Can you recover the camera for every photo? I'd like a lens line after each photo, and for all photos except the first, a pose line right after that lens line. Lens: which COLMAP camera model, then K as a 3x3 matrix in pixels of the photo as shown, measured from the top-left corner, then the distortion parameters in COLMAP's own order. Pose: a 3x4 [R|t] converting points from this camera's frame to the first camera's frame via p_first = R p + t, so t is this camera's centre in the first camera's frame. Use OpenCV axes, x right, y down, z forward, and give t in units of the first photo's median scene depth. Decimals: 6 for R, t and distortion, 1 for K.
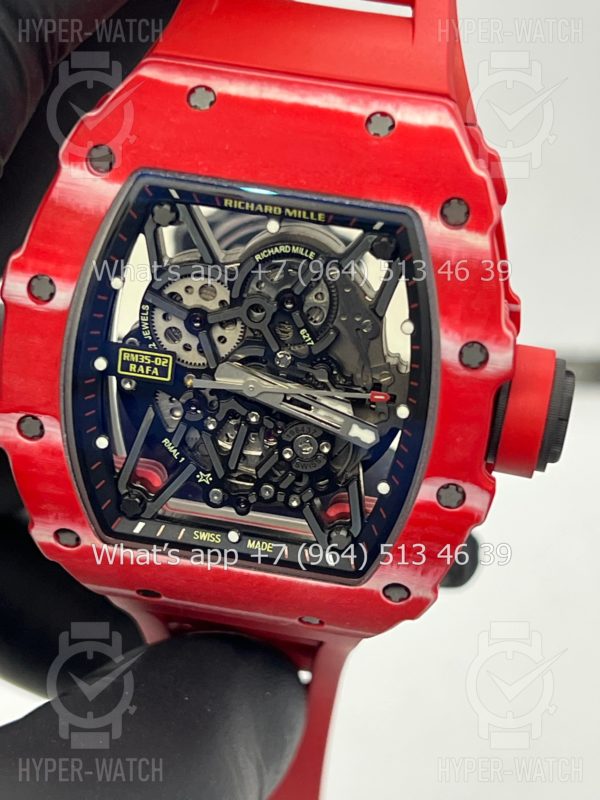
lens RADIAL K [[1917.7, 0, 298.4], [0, 1917.7, 400.1], [0, 0, 1]] dist [0.250461, 0.000000]
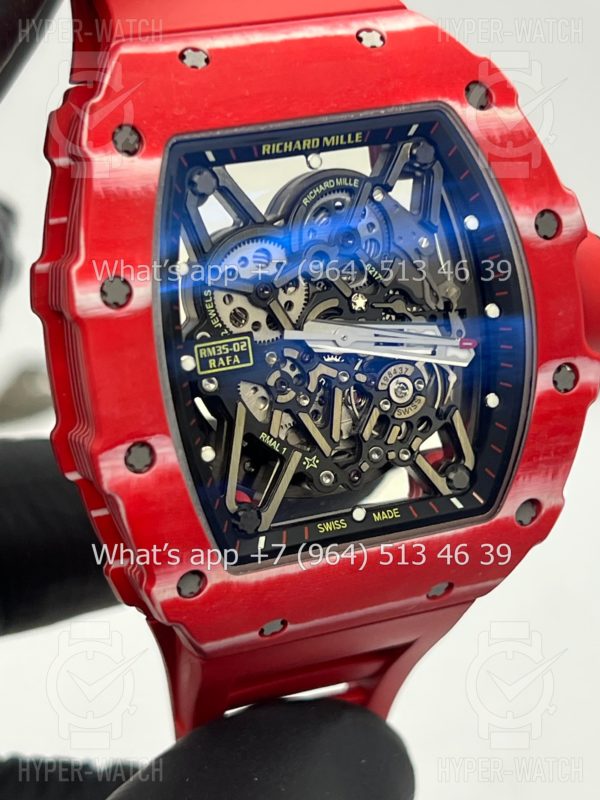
lens RADIAL K [[1917.7, 0, 319.8], [0, 1917.7, 397.7], [0, 0, 1]] dist [0.250461, 0.000000]
pose [[0.841986, -0.292355, 0.453419, -0.461943], [0.384365, 0.914830, -0.123891, 0.130292], [-0.378581, 0.278593, 0.882645, 0.192150]]
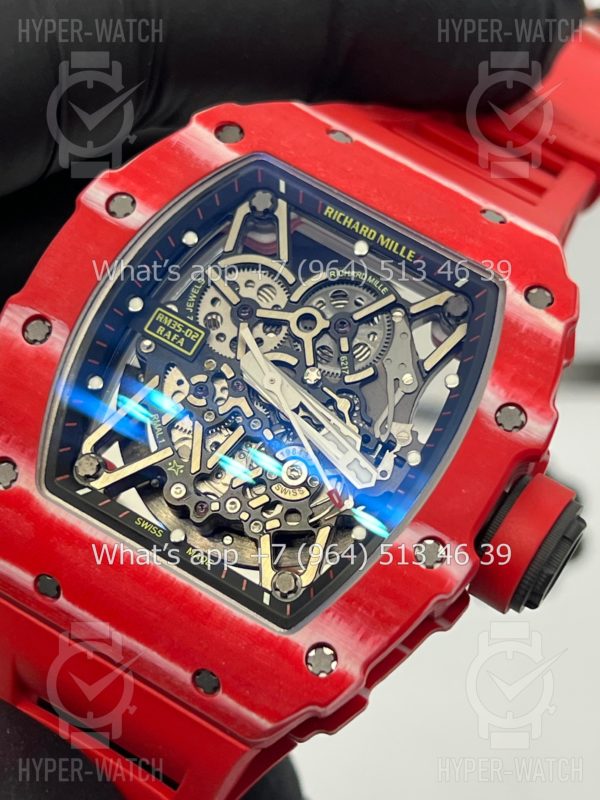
lens RADIAL K [[1917.7, 0, 297.5], [0, 1917.7, 405.1], [0, 0, 1]] dist [0.250461, 0.000000]
pose [[0.911009, 0.409547, -0.048305, 0.037094], [-0.366273, 0.749746, -0.551113, 0.516142], [-0.189490, 0.519762, 0.833031, 0.216165]]
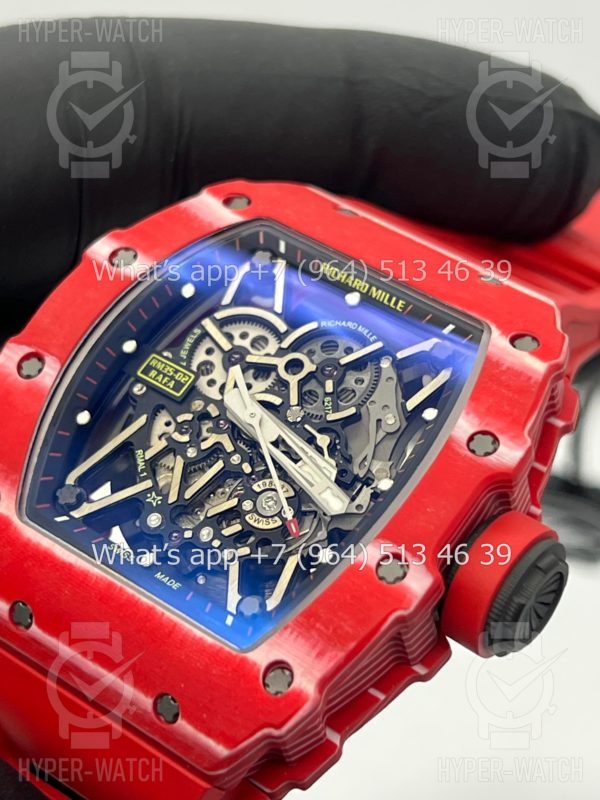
lens RADIAL K [[1917.7, 0, 287.7], [0, 1917.7, 402.1], [0, 0, 1]] dist [0.250461, 0.000000]
pose [[0.877560, 0.398651, -0.266394, 0.240291], [-0.468957, 0.597963, -0.650015, 0.596821], [-0.099836, 0.695354, 0.711699, 0.316170]]
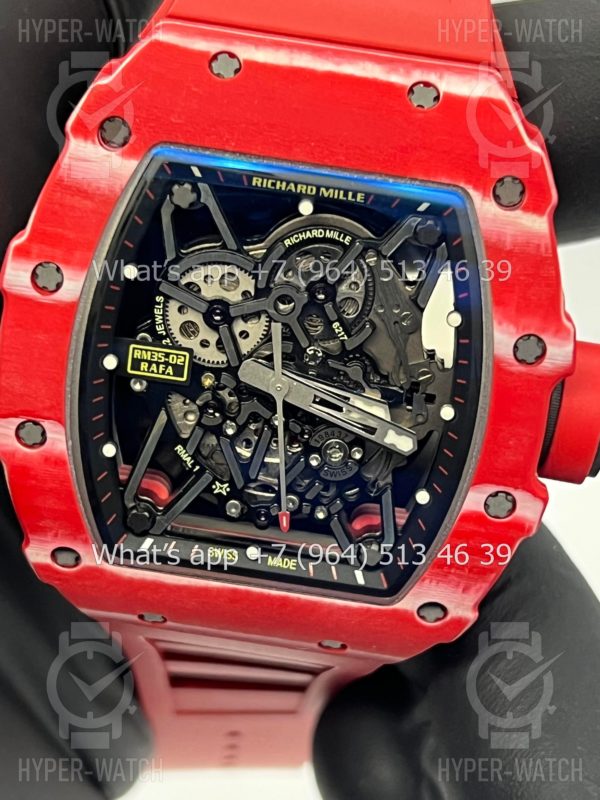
lens RADIAL K [[1917.7, 0, 294.6], [0, 1917.7, 404.9], [0, 0, 1]] dist [0.250461, 0.000000]
pose [[0.996250, -0.007082, 0.086230, -0.094788], [0.008045, 0.999909, -0.010826, 0.011551], [-0.086145, 0.011479, 0.996216, 0.098775]]
